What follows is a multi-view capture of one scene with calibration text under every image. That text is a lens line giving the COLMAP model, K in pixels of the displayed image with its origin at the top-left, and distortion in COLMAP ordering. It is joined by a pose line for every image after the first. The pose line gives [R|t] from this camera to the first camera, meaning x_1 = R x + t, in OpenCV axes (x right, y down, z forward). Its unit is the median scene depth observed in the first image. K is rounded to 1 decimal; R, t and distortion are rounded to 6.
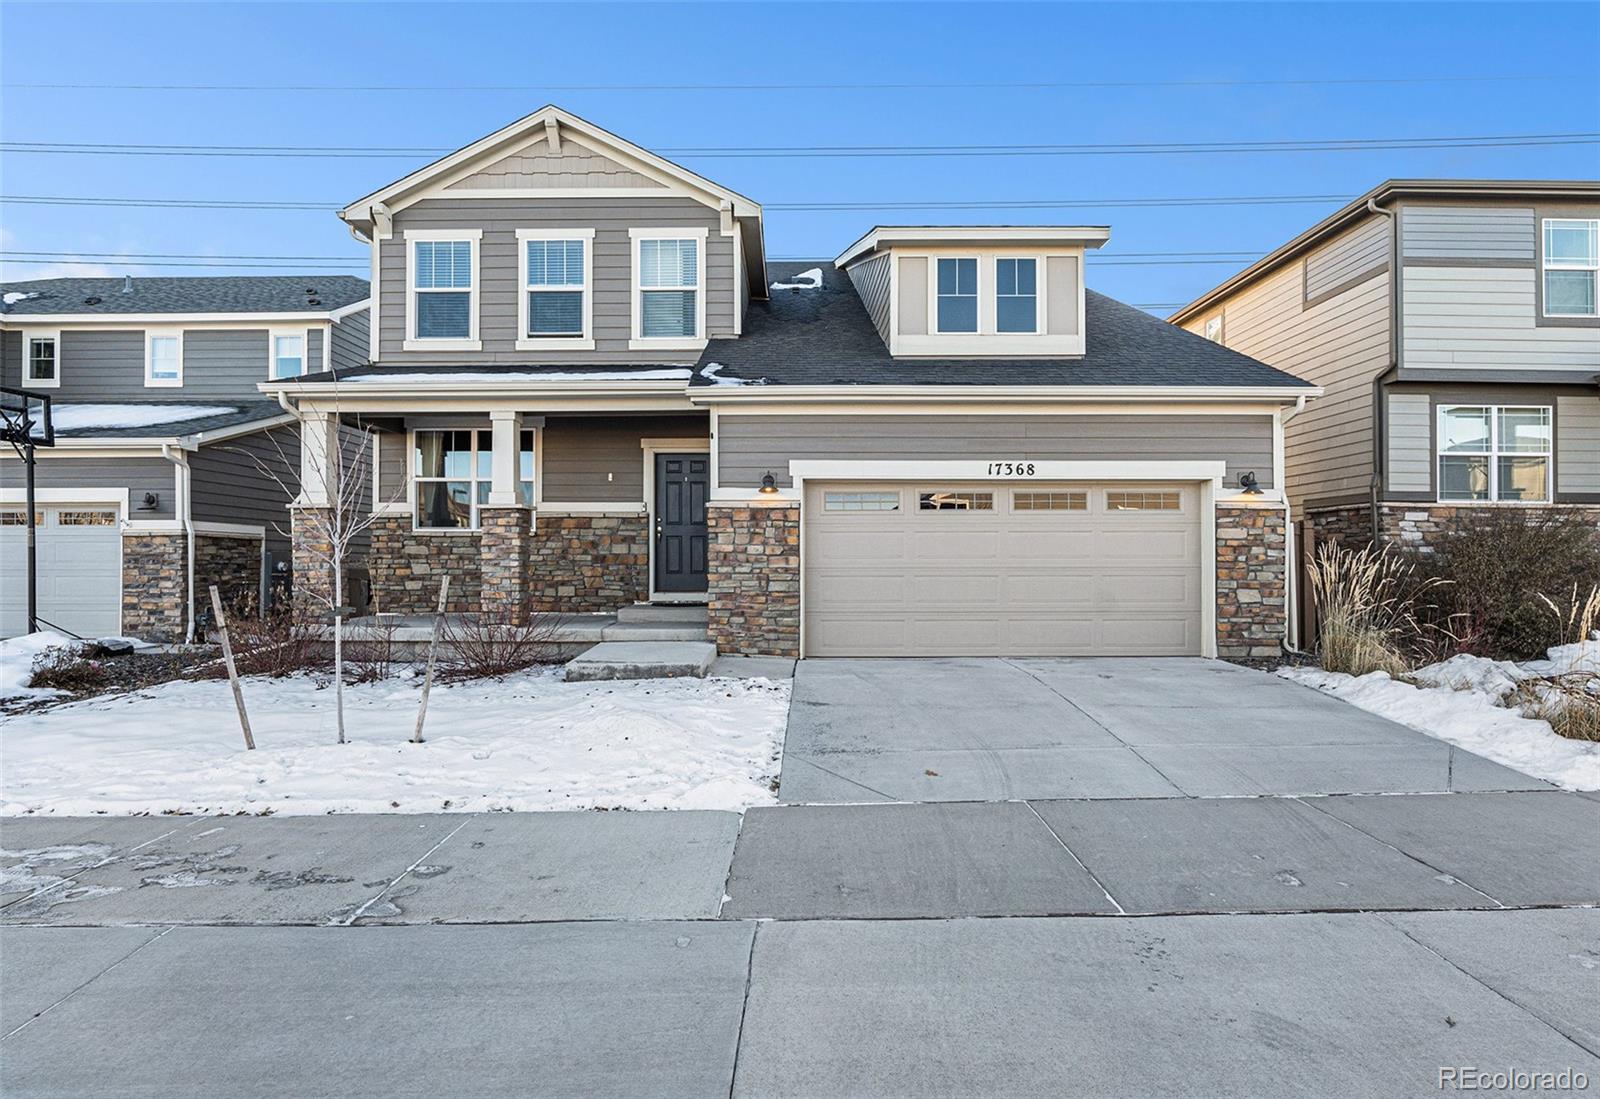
lens RADIAL K [[796.4, 0, 803.6], [0, 796.4, 555.8], [0, 0, 1]] dist [-0.021161, 0.003455]
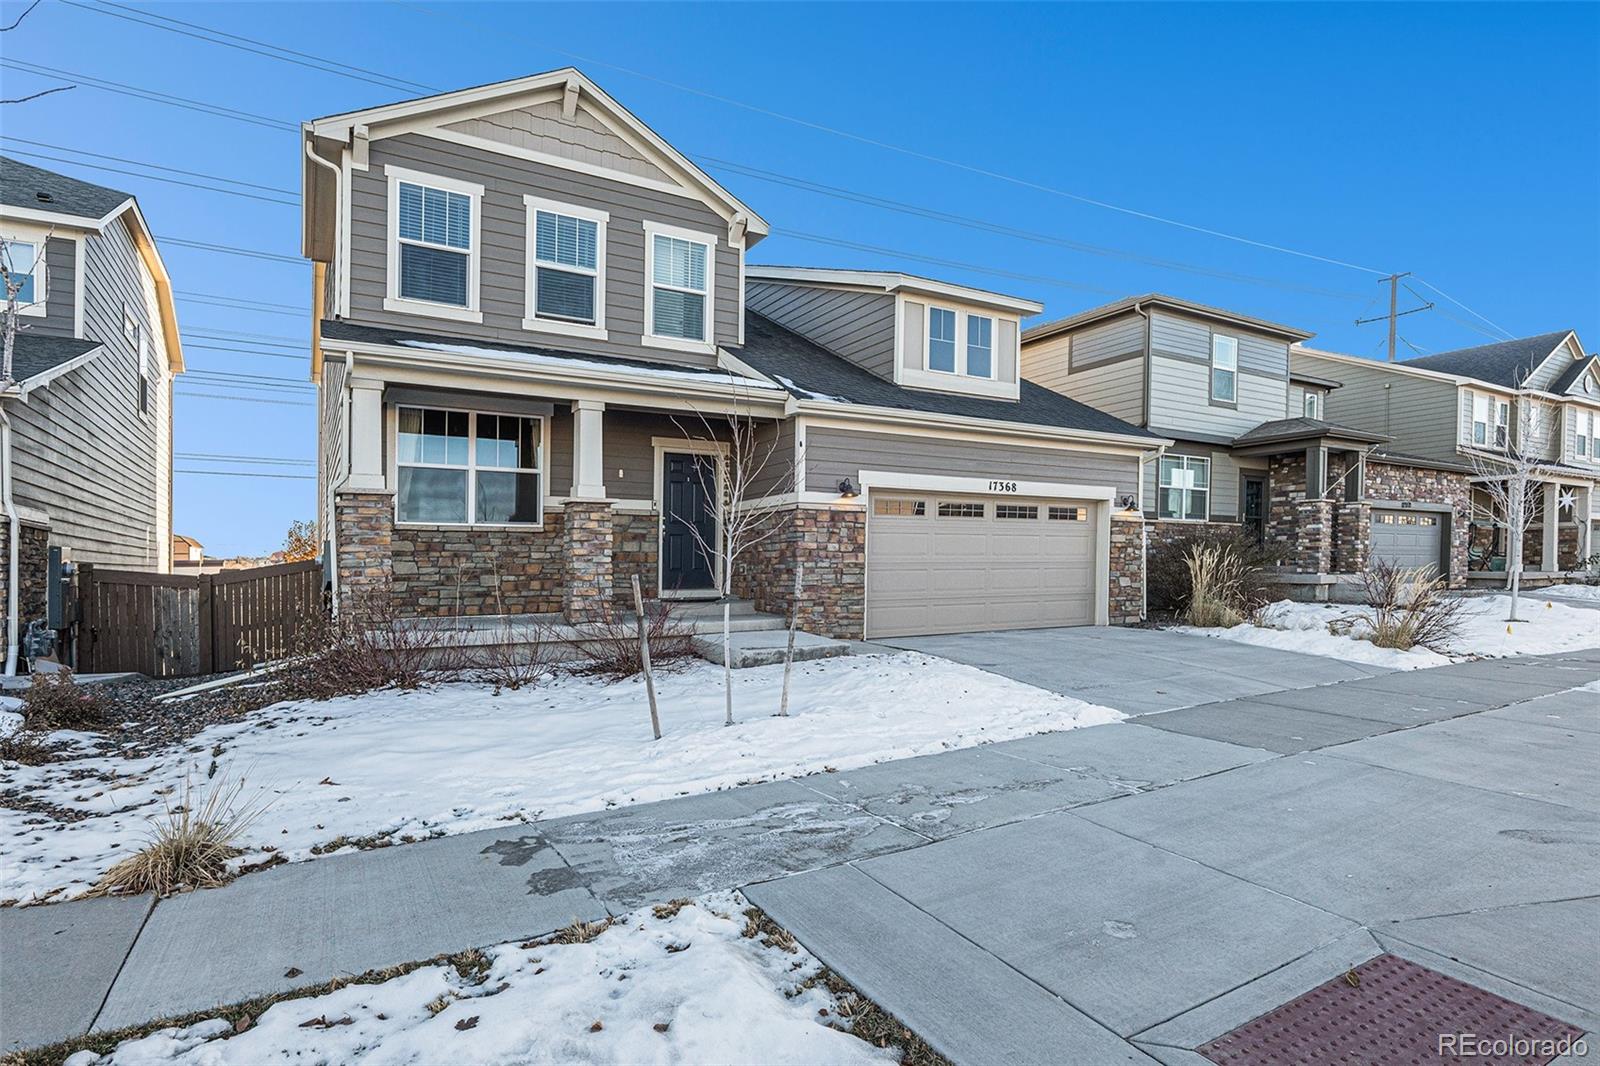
lens RADIAL K [[824.7, 0, 792.7], [0, 824.7, 603.6], [0, 0, 1]] dist [0.004483, -0.002013]
pose [[0.863544, -0.026891, 0.503556, -0.654917], [0.001572, 0.998716, 0.050638, 0.012111], [-0.504271, -0.042937, 0.862478, 0.002502]]
